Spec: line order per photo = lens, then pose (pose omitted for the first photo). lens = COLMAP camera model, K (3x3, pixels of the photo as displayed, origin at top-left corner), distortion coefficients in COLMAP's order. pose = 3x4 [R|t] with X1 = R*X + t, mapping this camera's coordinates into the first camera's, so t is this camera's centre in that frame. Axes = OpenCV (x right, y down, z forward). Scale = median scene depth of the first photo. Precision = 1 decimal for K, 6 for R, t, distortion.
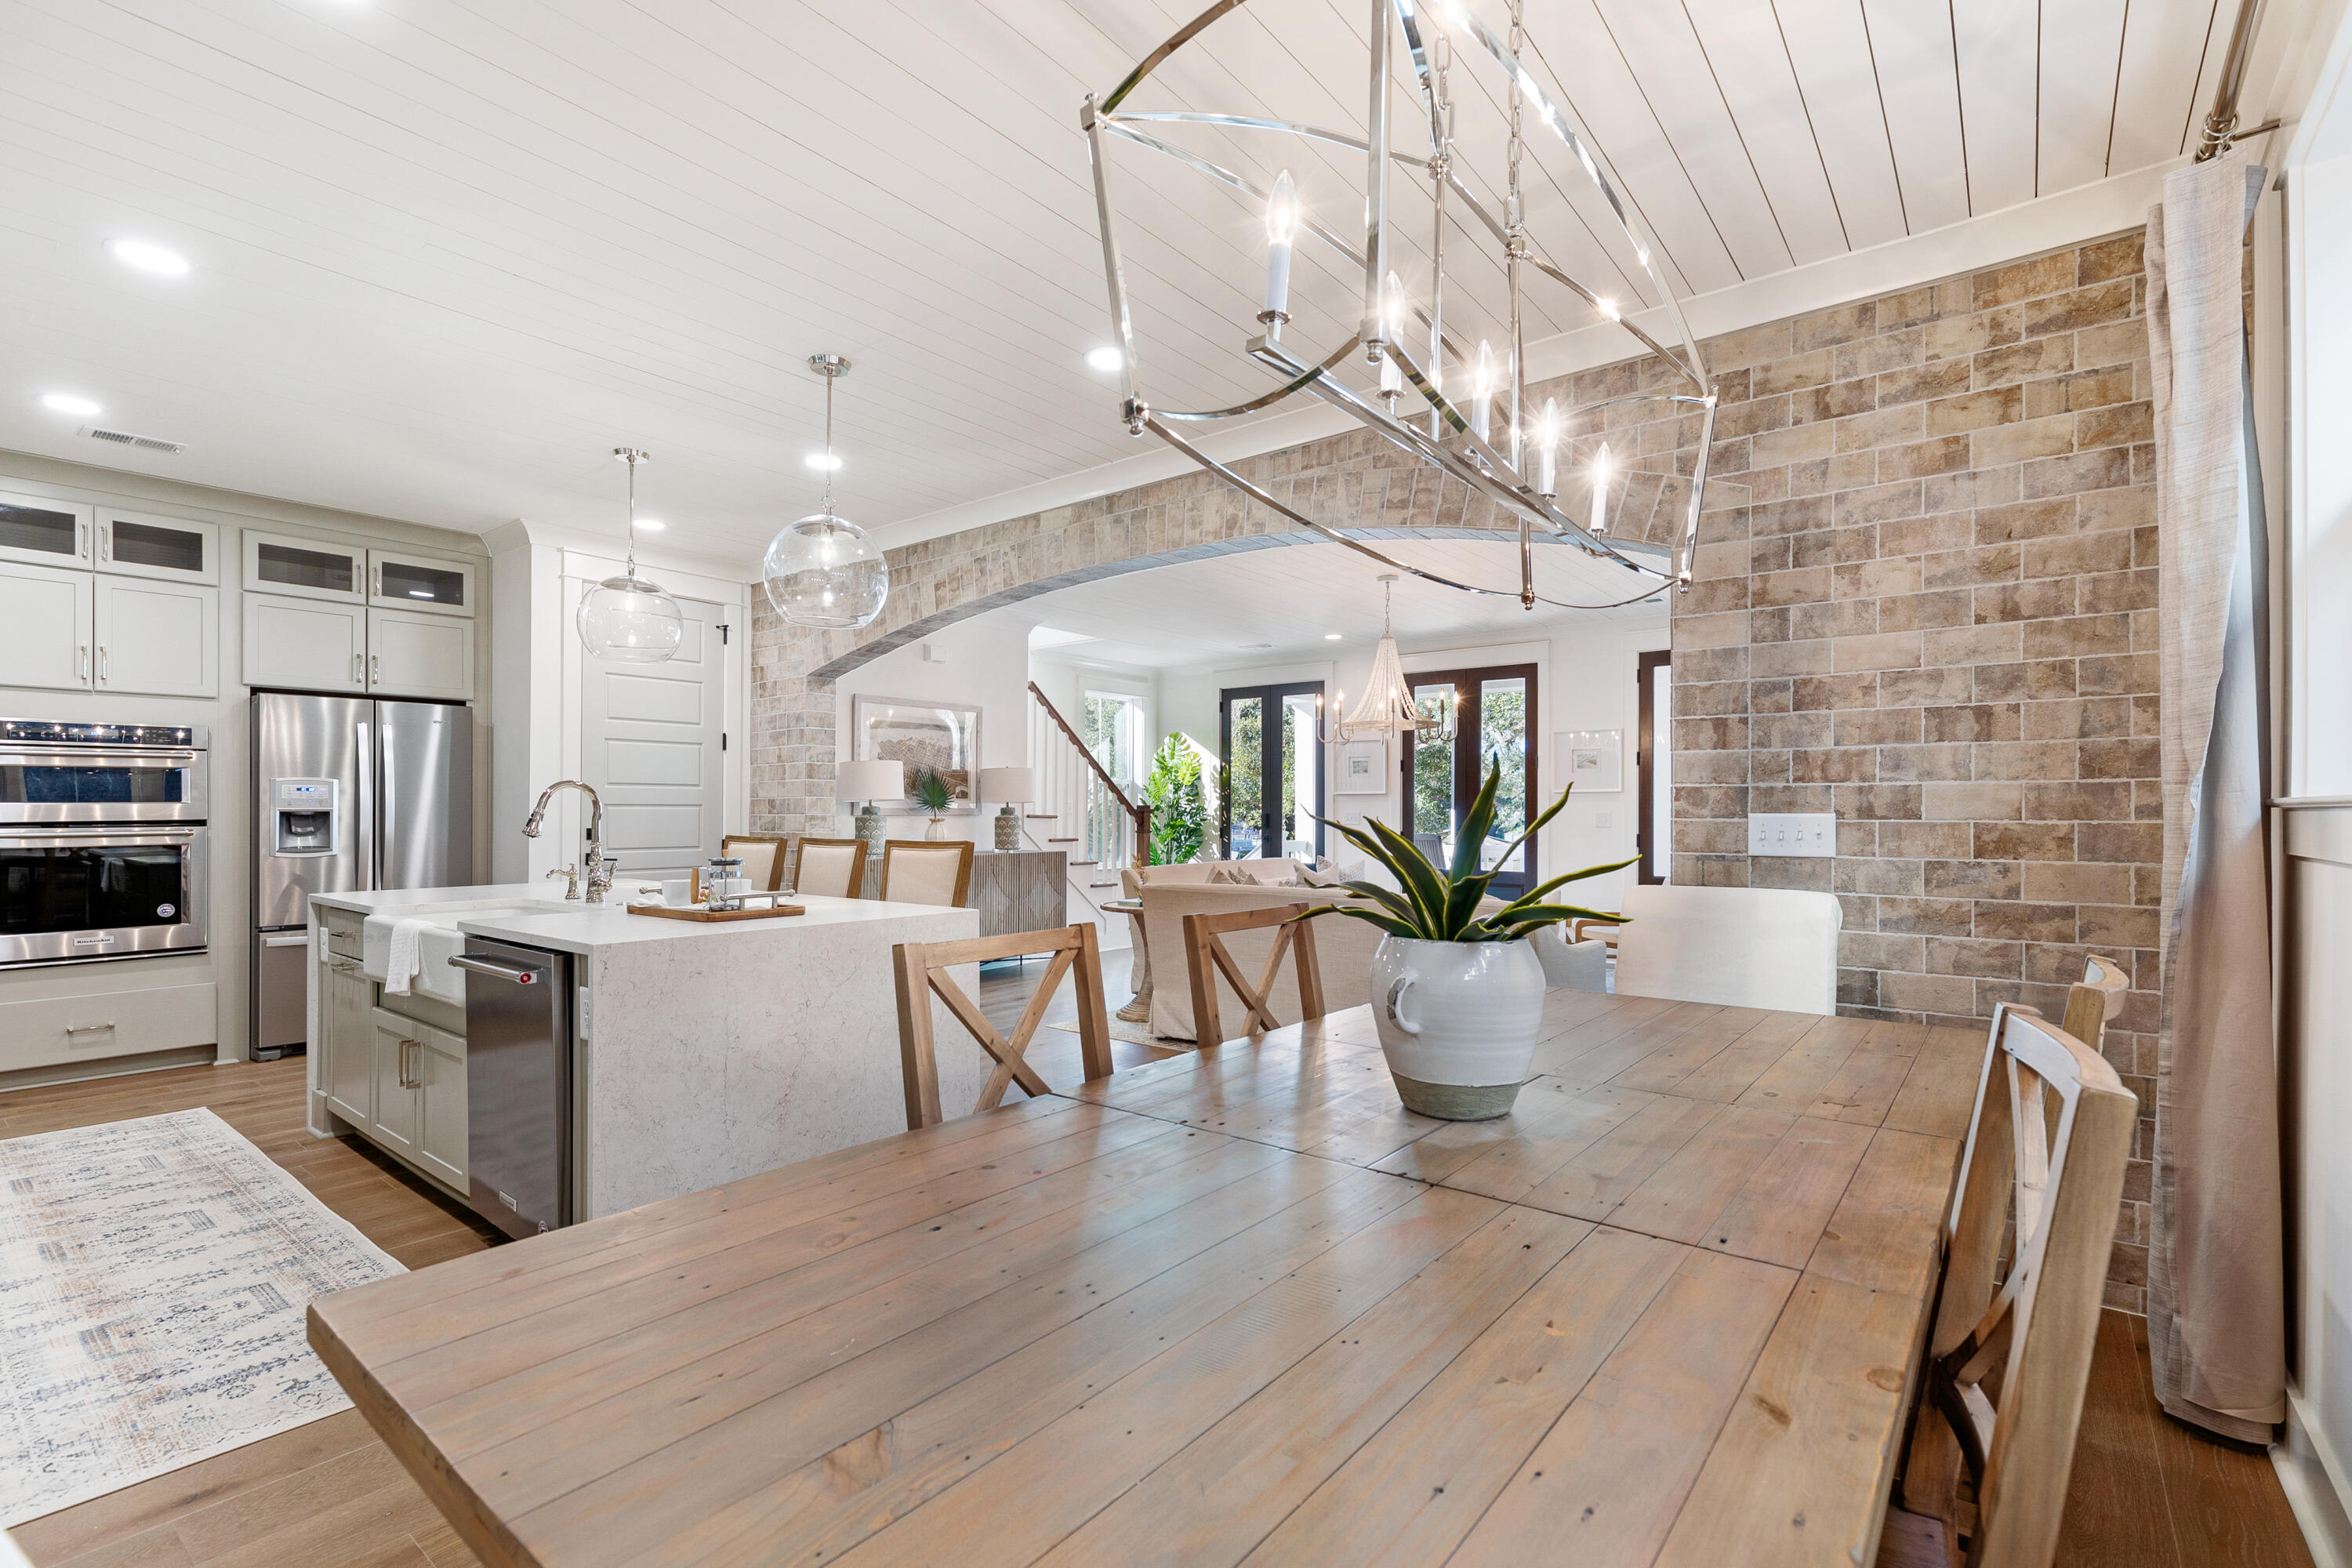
lens RADIAL K [[1059.3, 0, 1164.4], [0, 1059.3, 800.0], [0, 0, 1]] dist [0.006905, -0.000676]
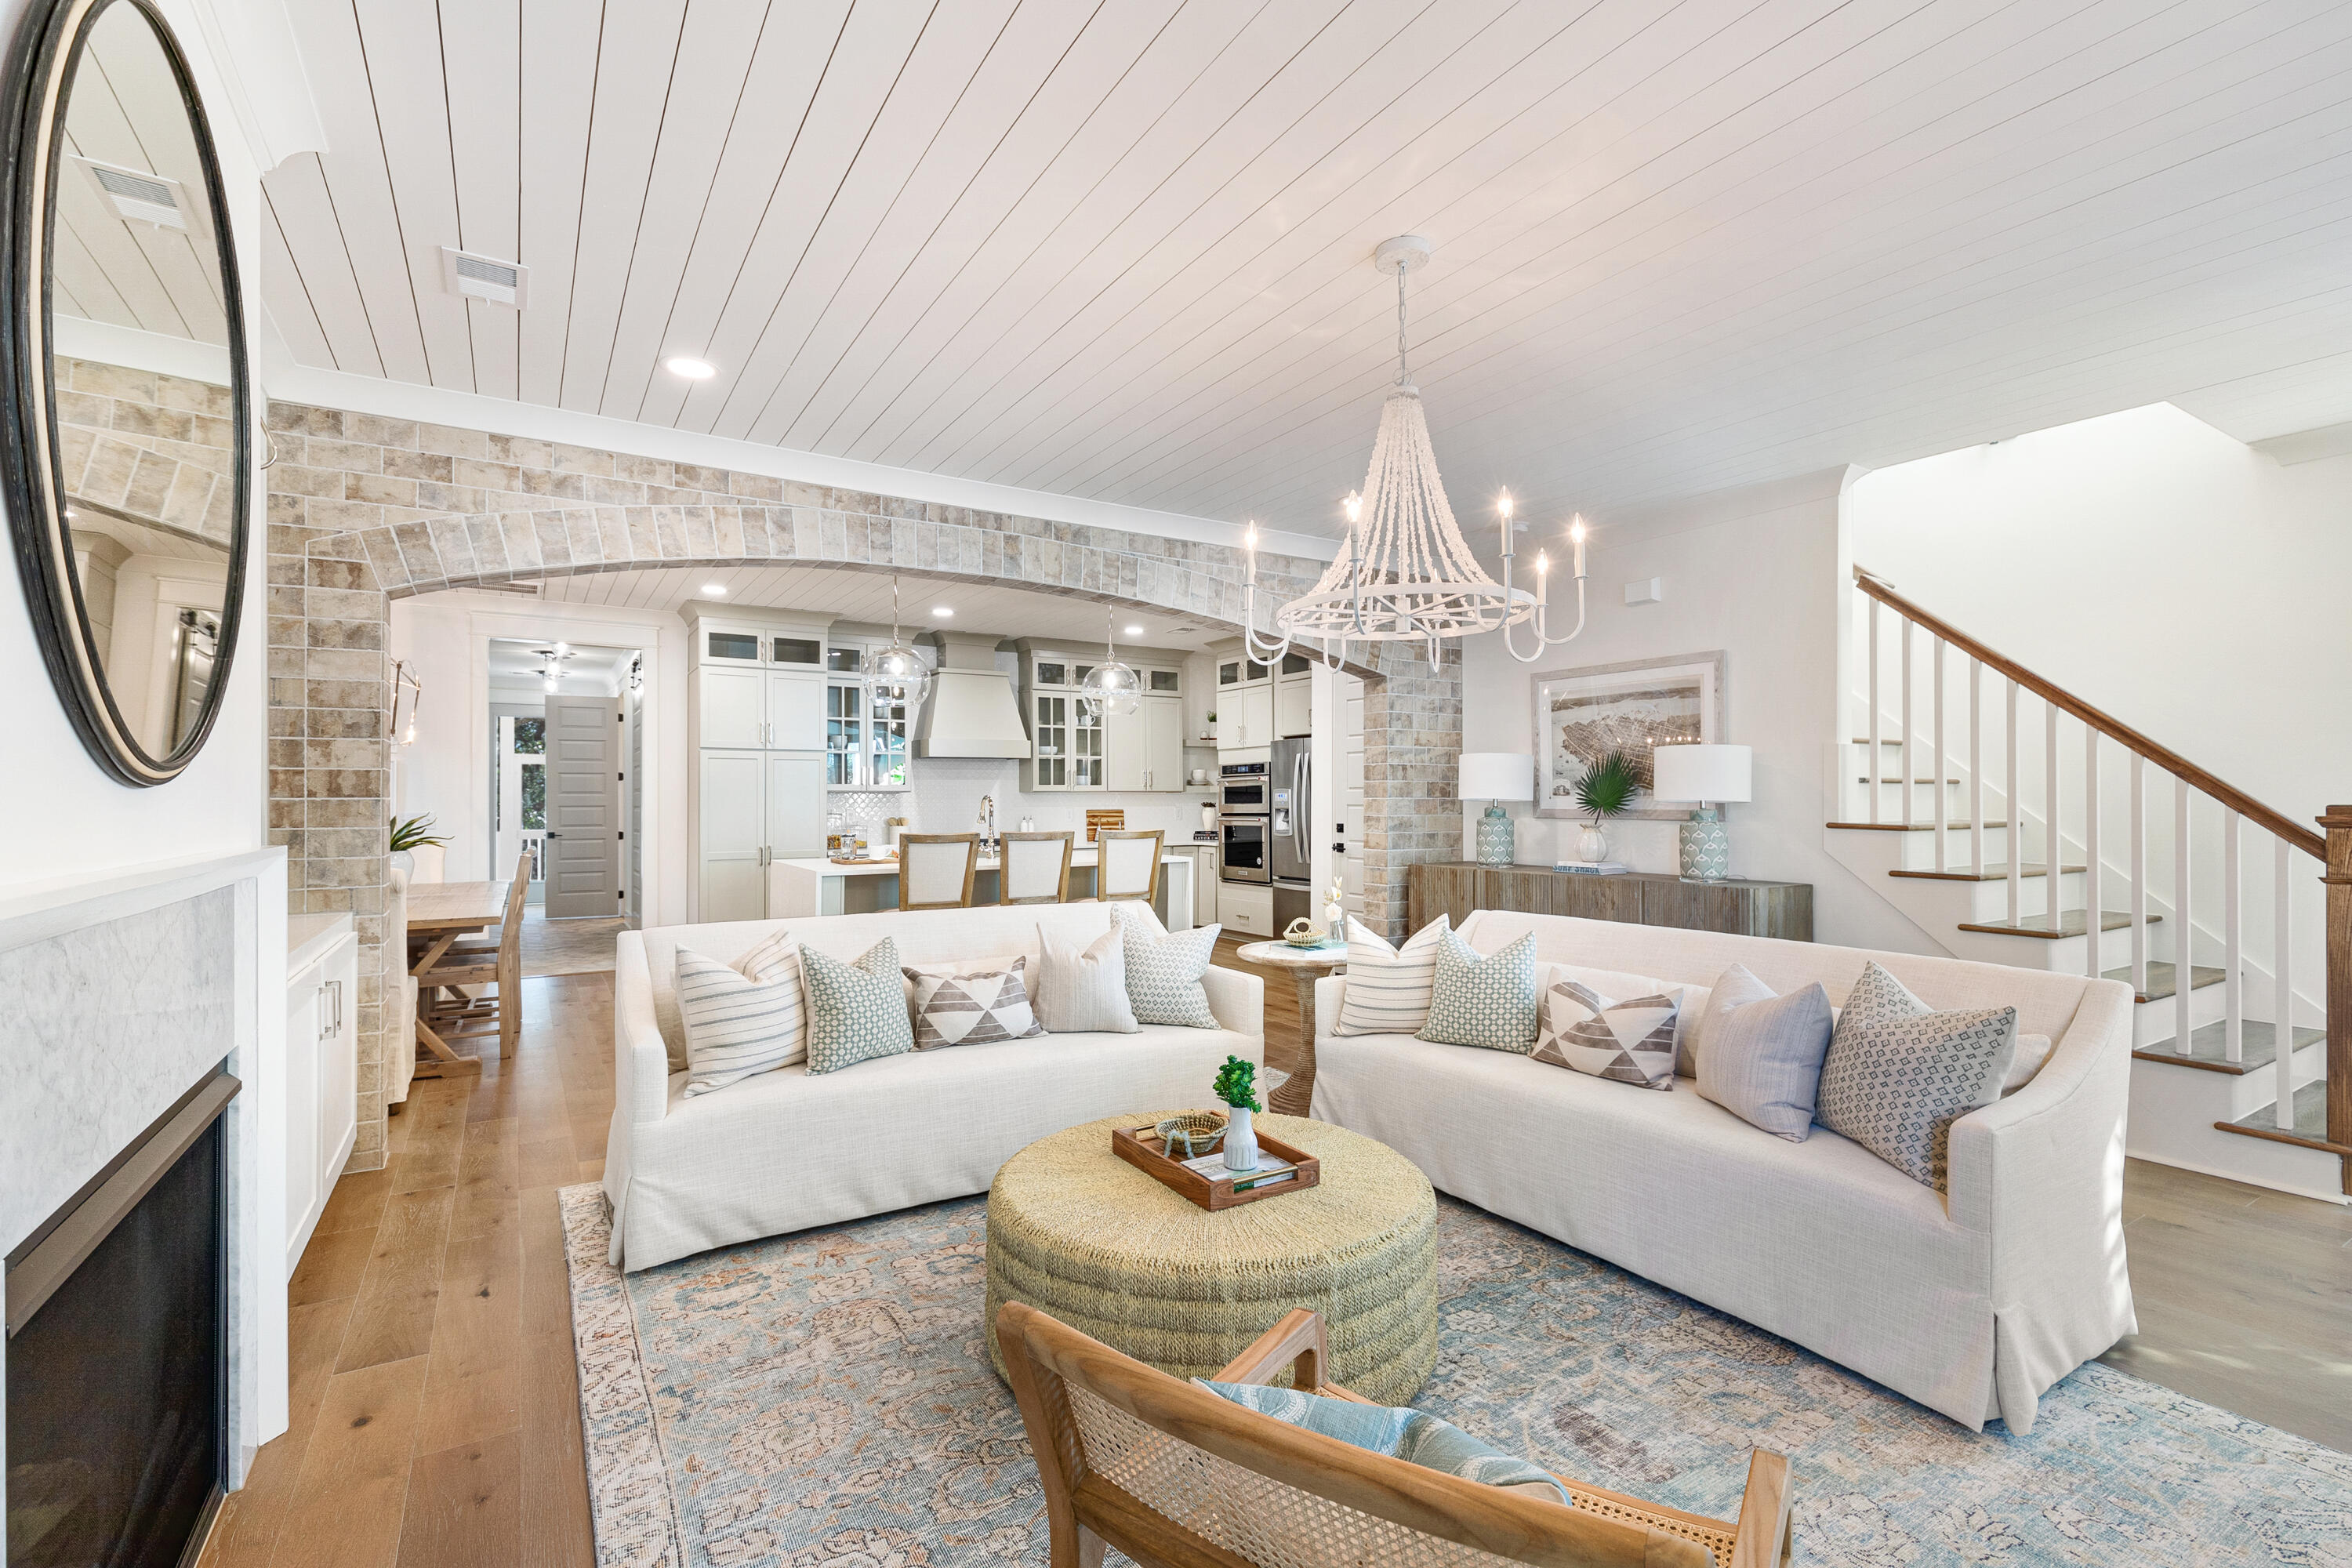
lens RADIAL K [[1059.3, 0, 1171.0], [0, 1059.3, 794.8], [0, 0, 1]] dist [0.006905, -0.000676]
pose [[-0.333977, -0.004620, -0.942570, 0.840698], [0.009247, 0.999924, -0.008178, 0.000838], [0.942536, -0.011448, -0.333909, 1.410480]]
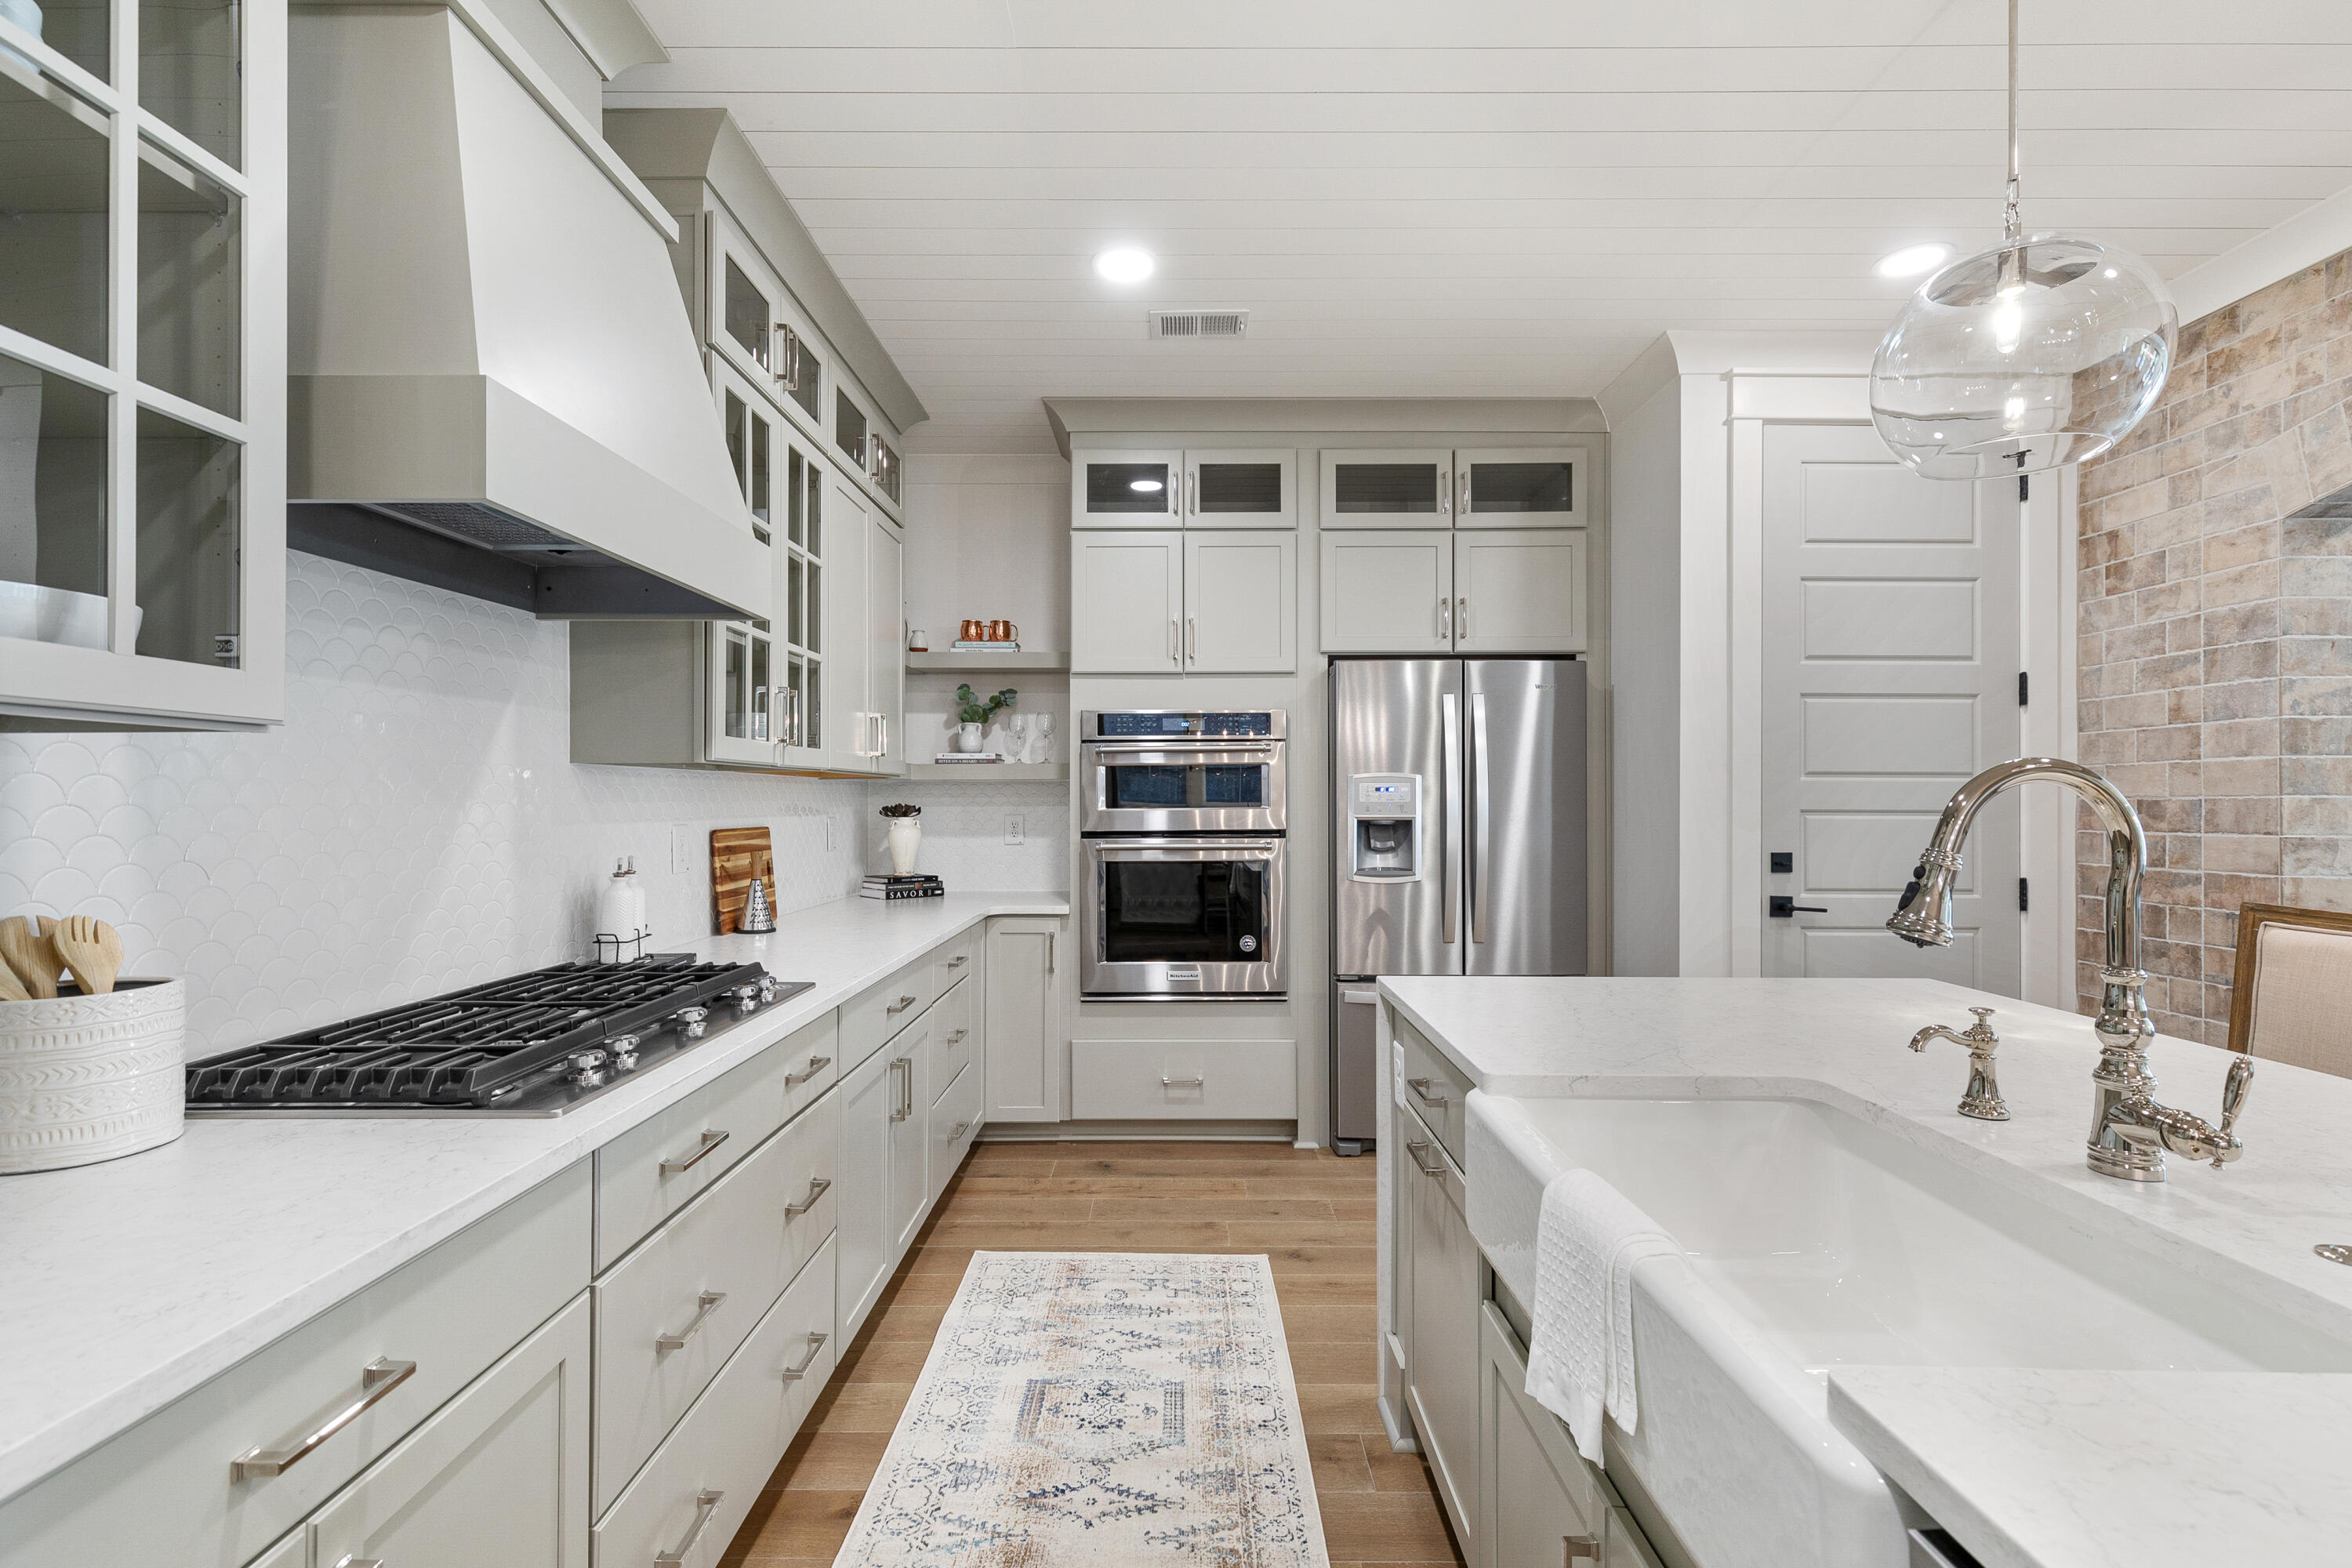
lens RADIAL K [[1059.3, 0, 1171.0], [0, 1059.3, 797.2], [0, 0, 1]] dist [0.006905, -0.000676]
pose [[0.624334, -0.002833, -0.781152, -0.338603], [0.005472, 0.999985, 0.000747, -0.005975], [0.781138, -0.004741, 0.624340, 0.440256]]
